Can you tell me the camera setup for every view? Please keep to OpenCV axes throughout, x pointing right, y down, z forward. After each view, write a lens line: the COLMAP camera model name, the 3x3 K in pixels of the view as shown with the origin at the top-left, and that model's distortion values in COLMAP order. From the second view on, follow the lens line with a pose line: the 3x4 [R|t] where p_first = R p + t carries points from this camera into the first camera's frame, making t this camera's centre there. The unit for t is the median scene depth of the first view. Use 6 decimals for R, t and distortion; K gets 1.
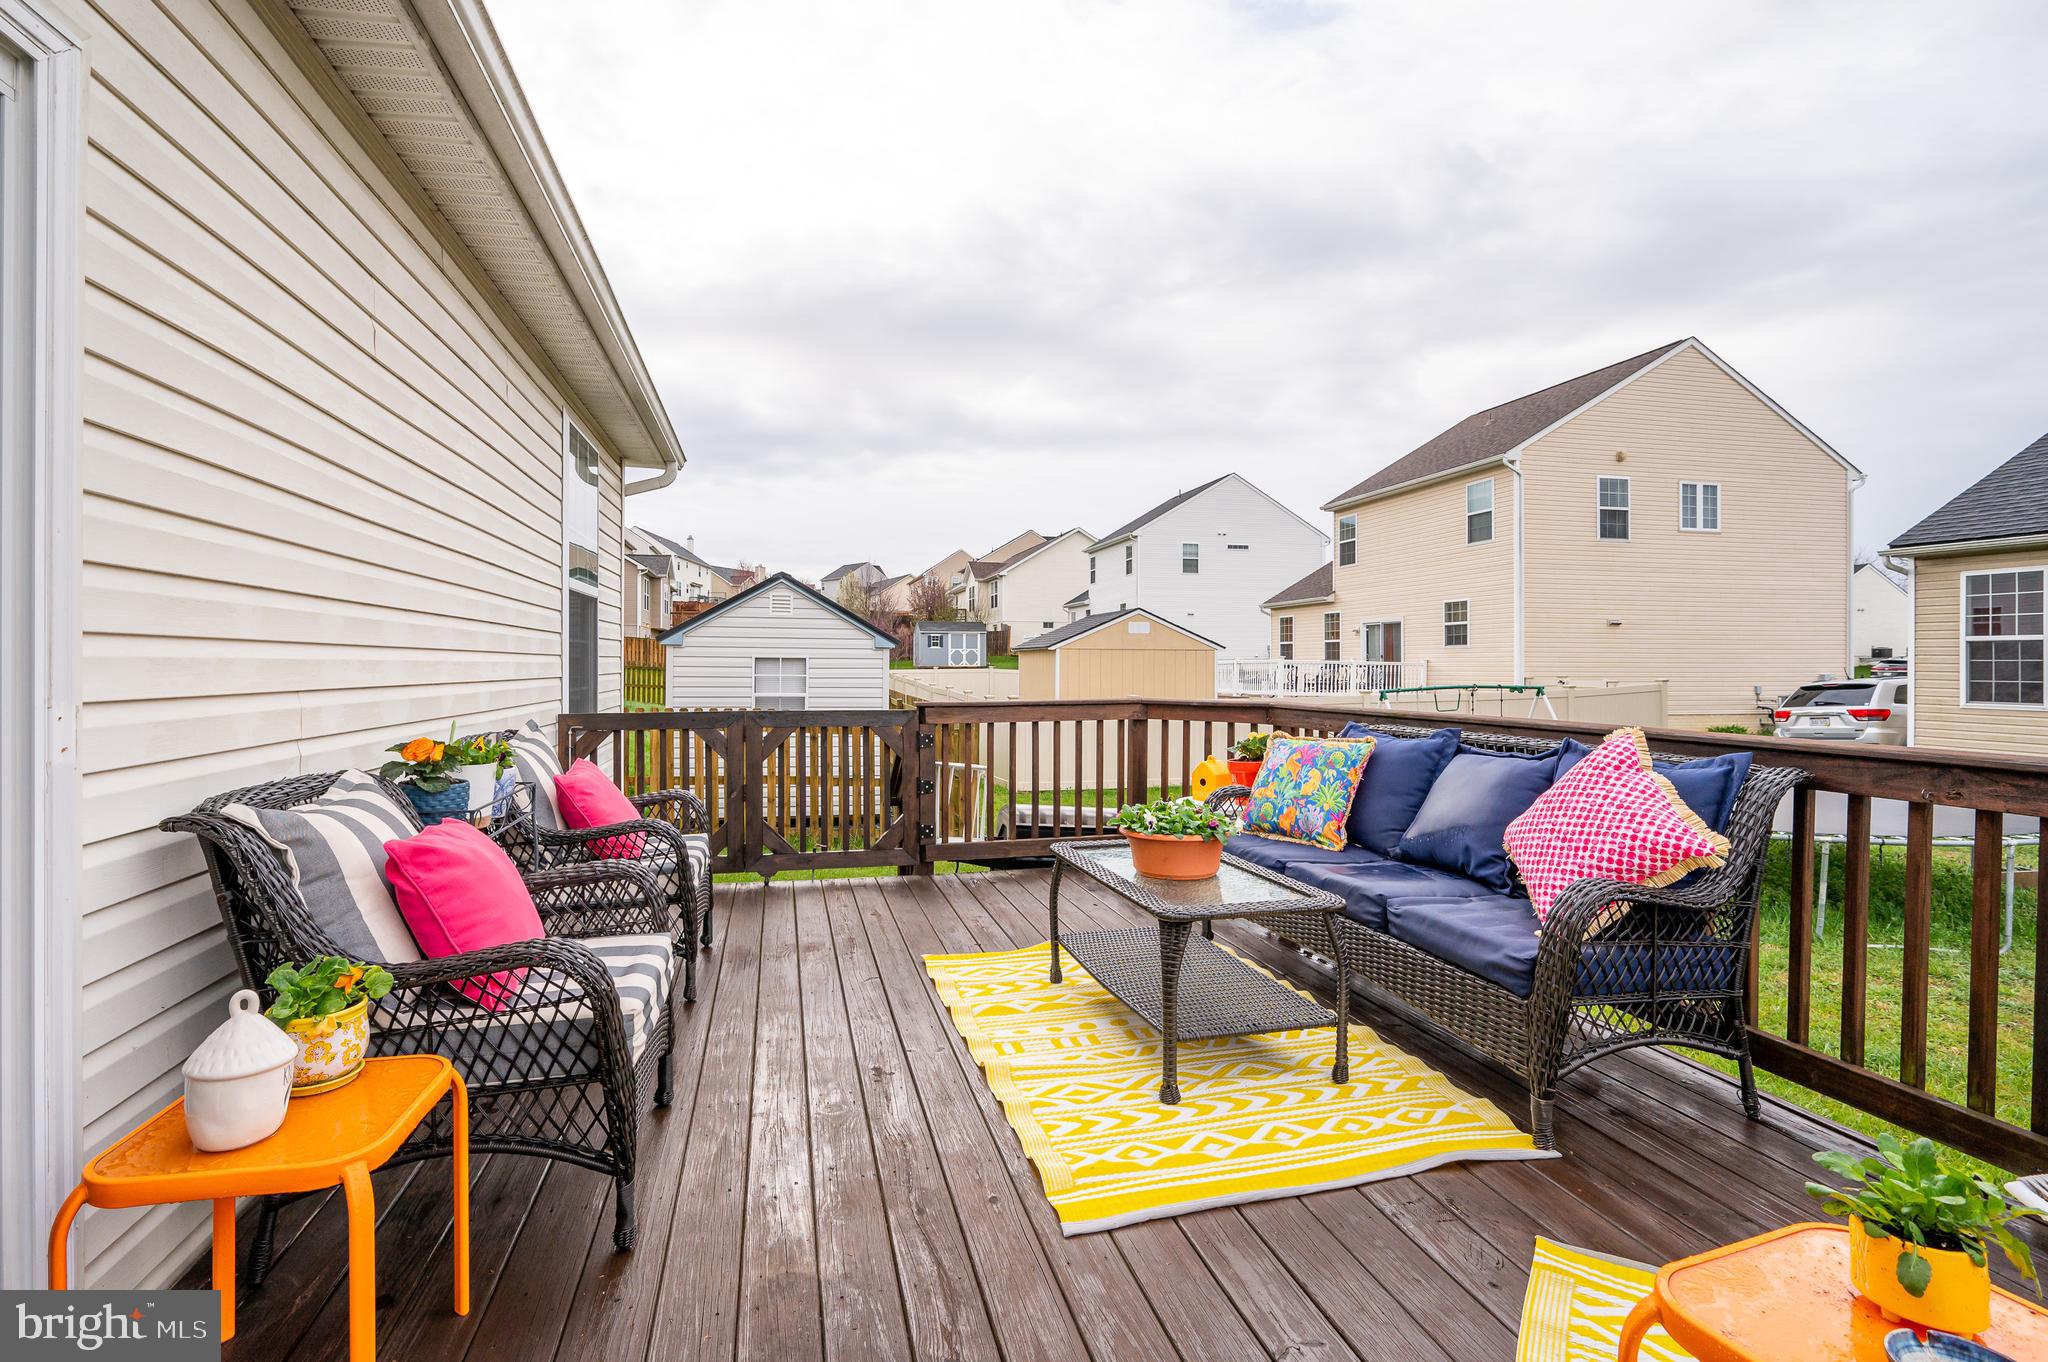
lens RADIAL K [[960.6, 0, 1037.2], [0, 960.6, 670.4], [0, 0, 1]] dist [0.001352, 0.001262]
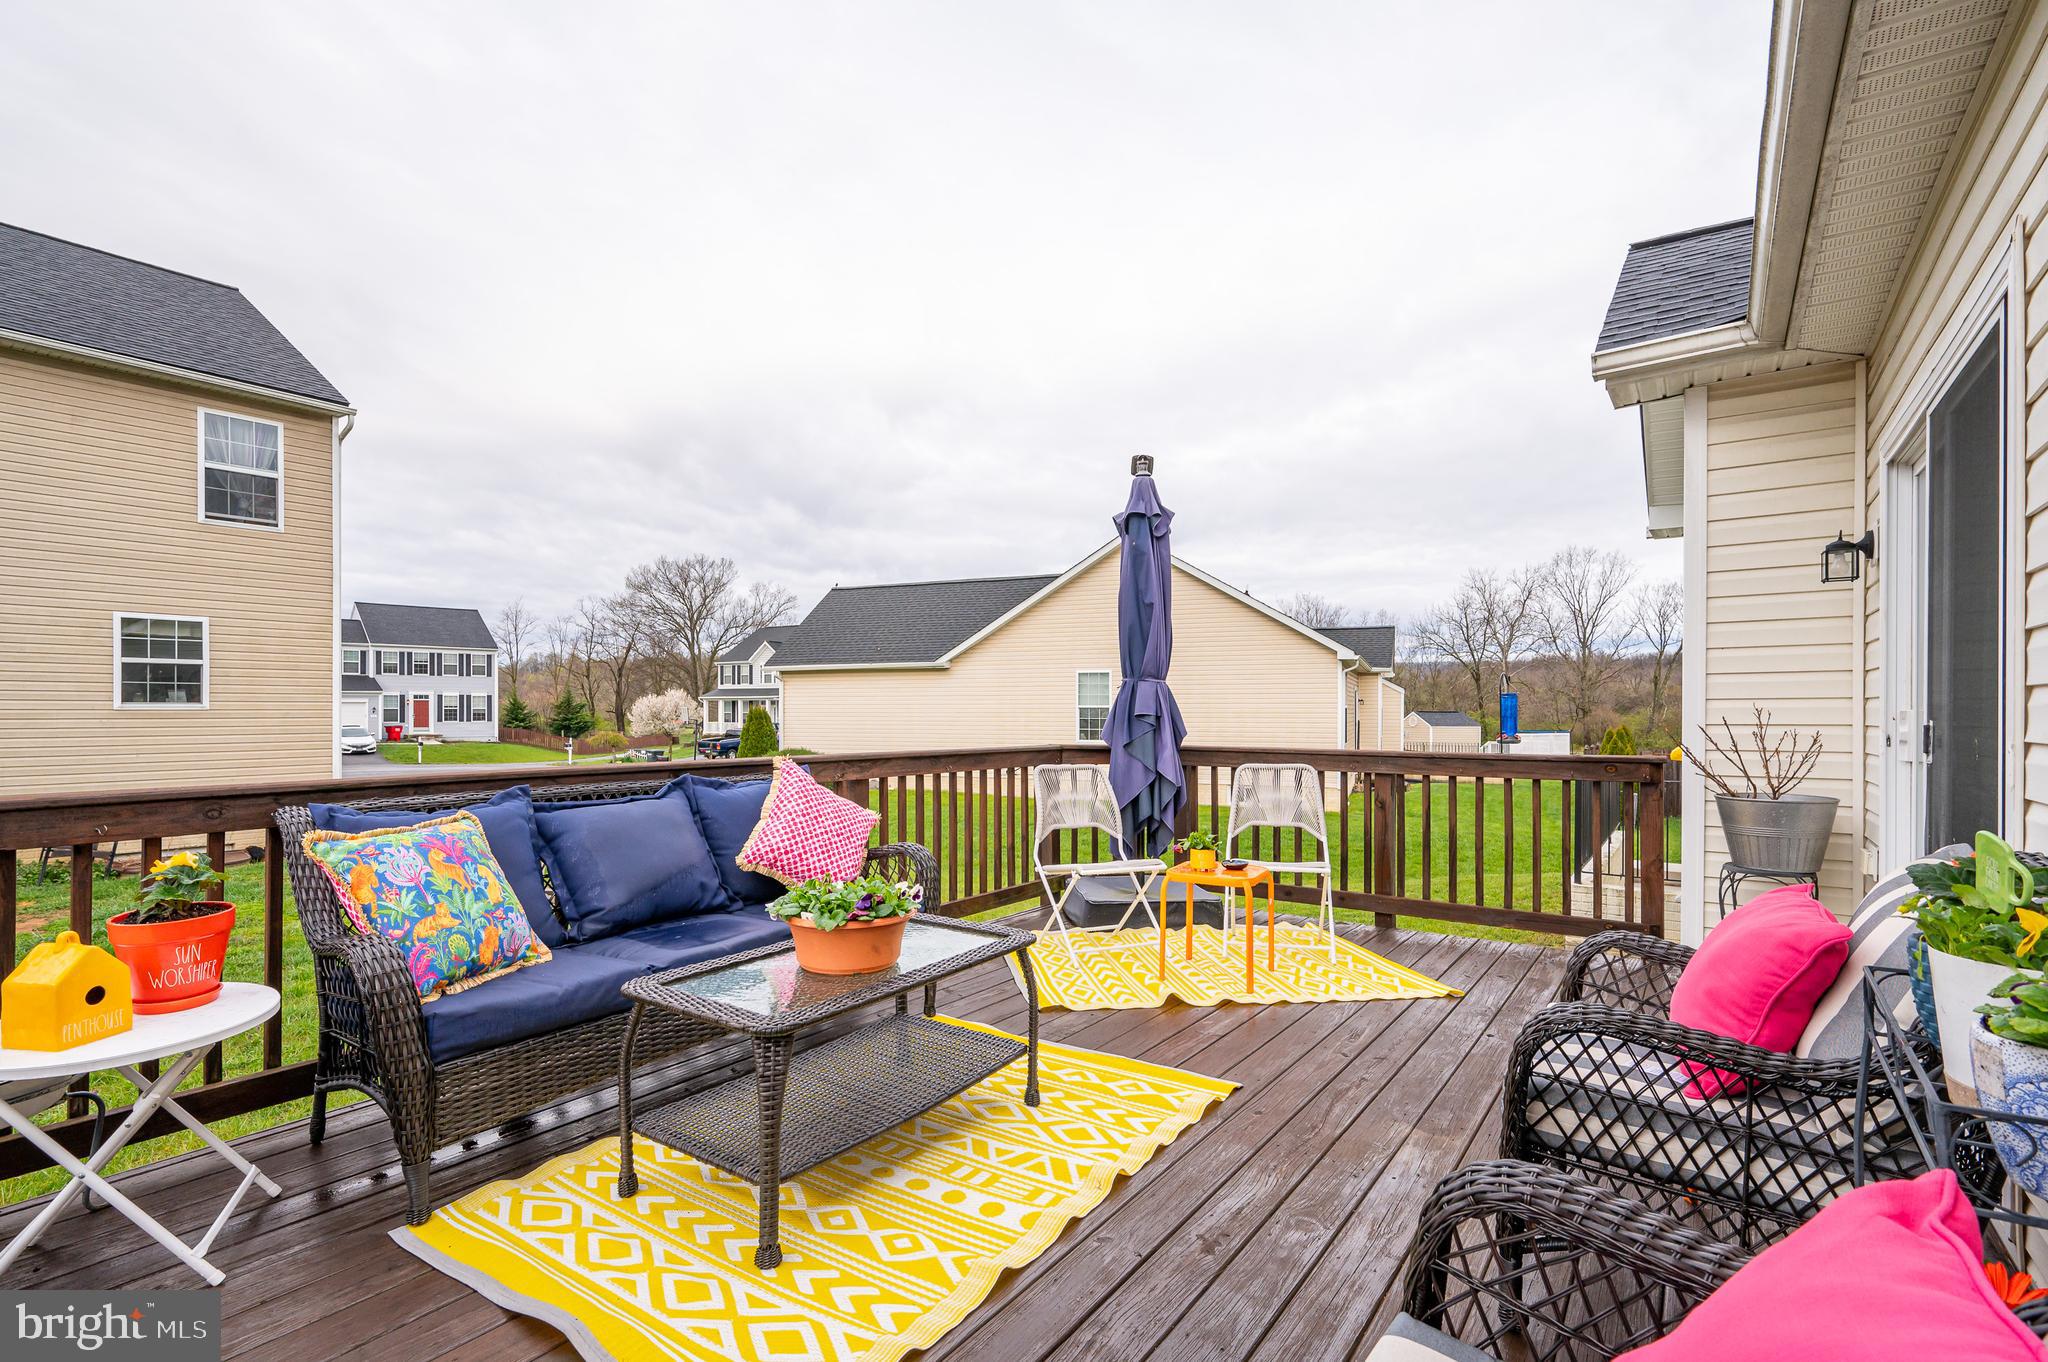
lens RADIAL K [[960.6, 0, 979.2], [0, 960.6, 720.9], [0, 0, 1]] dist [0.001352, 0.001262]
pose [[-0.612261, -0.008777, 0.790607, -0.321291], [0.003801, 0.999894, 0.014044, -0.004630], [-0.790646, 0.011603, -0.612163, 0.793205]]
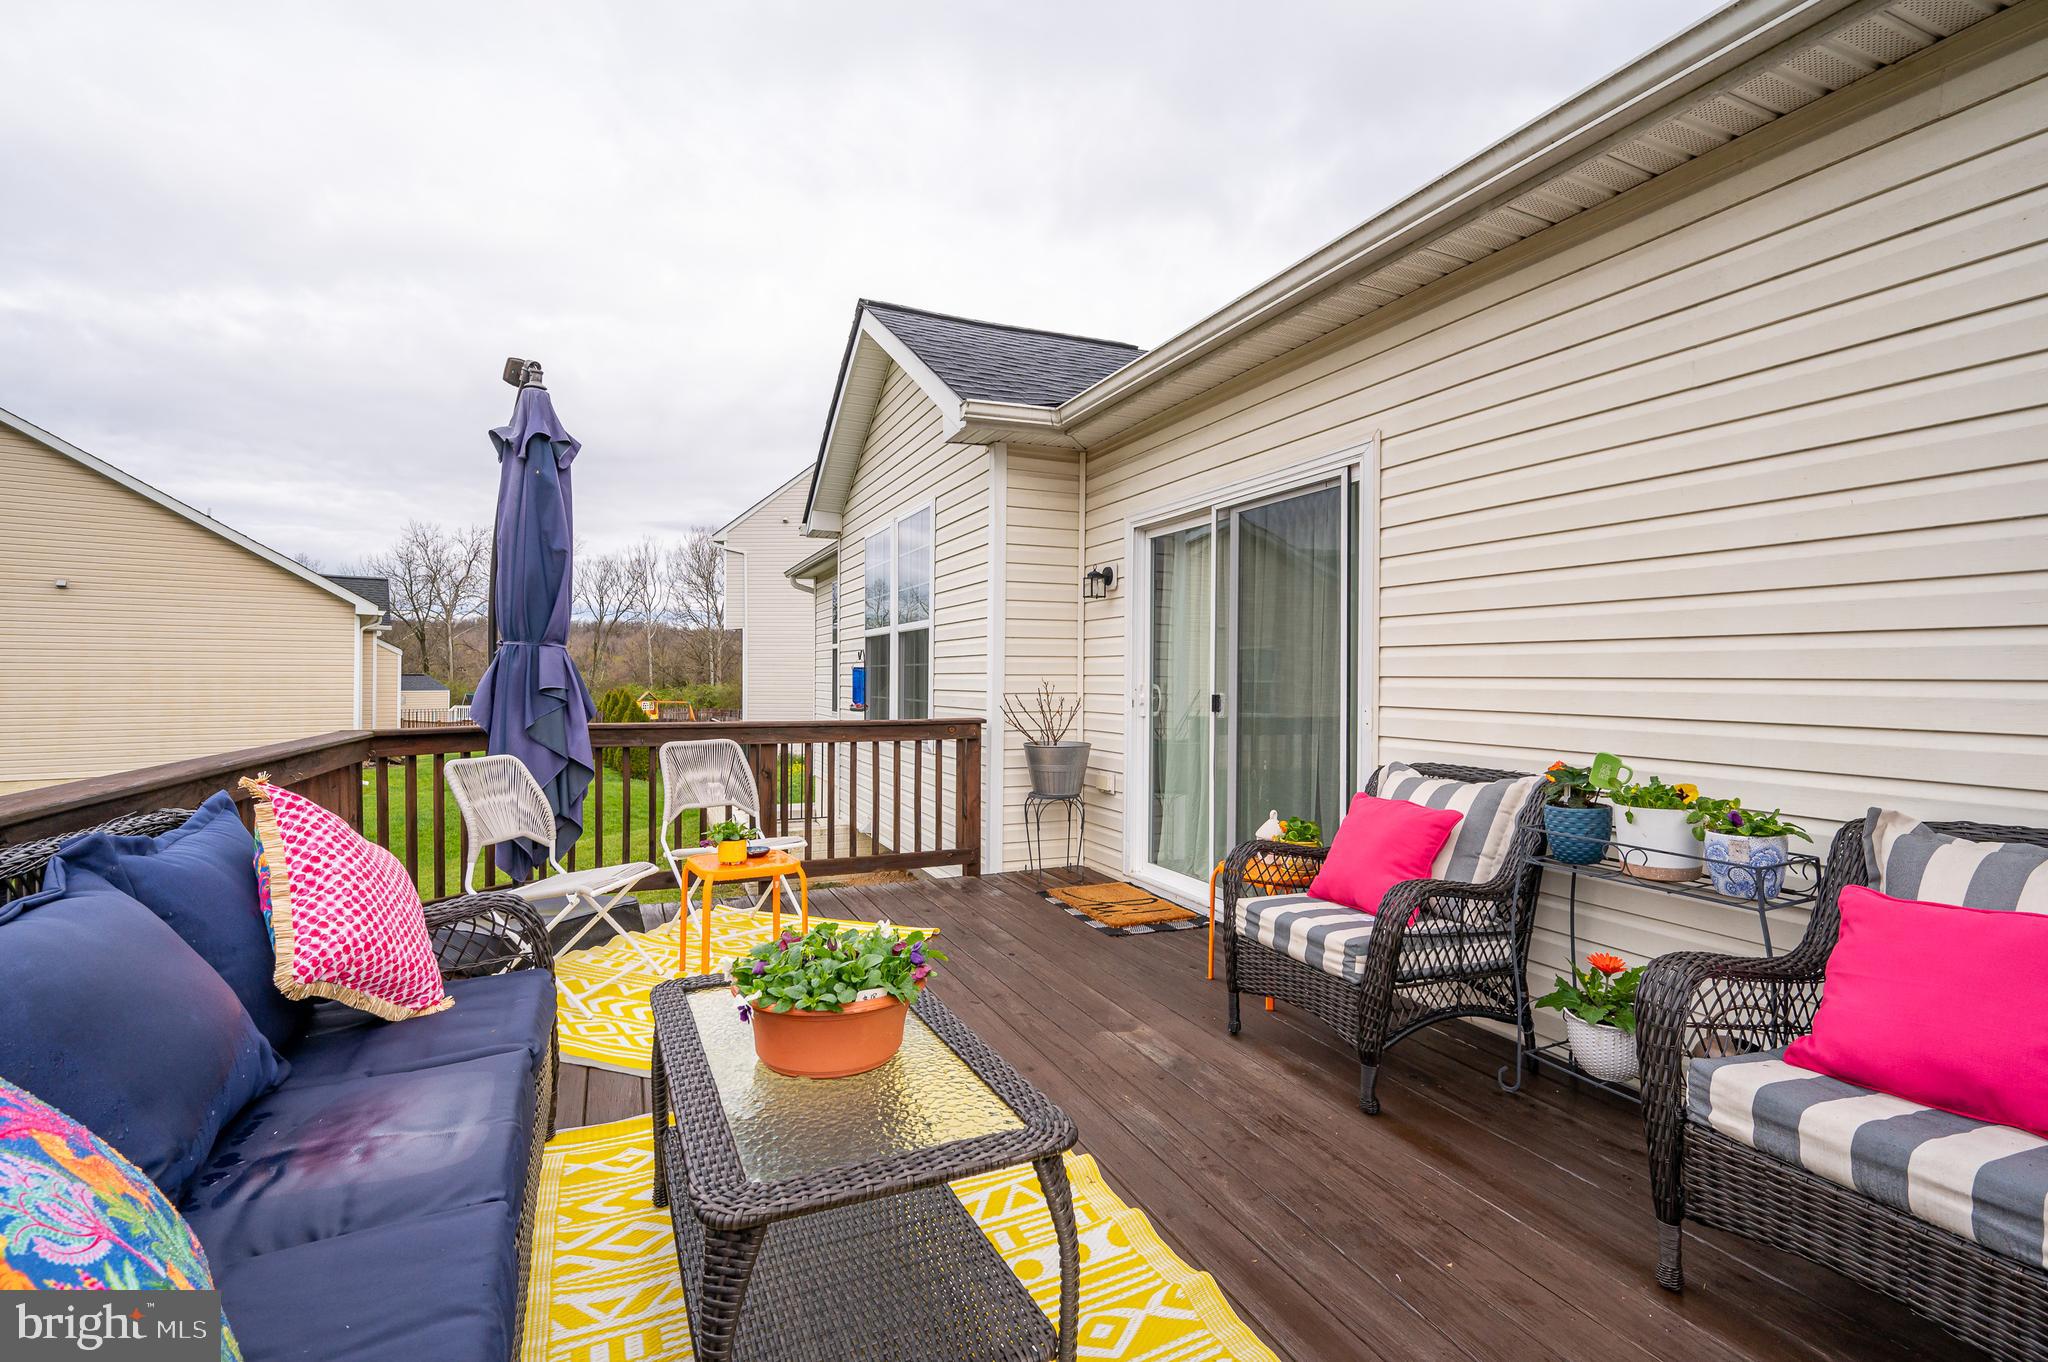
lens RADIAL K [[960.6, 0, 1040.5], [0, 960.6, 682.0], [0, 0, 1]] dist [0.001352, 0.001262]
pose [[-0.986655, -0.004104, -0.162773, 0.074315], [-0.006115, 0.999911, 0.011855, -0.013777], [0.162710, 0.012692, -0.986592, 0.899710]]
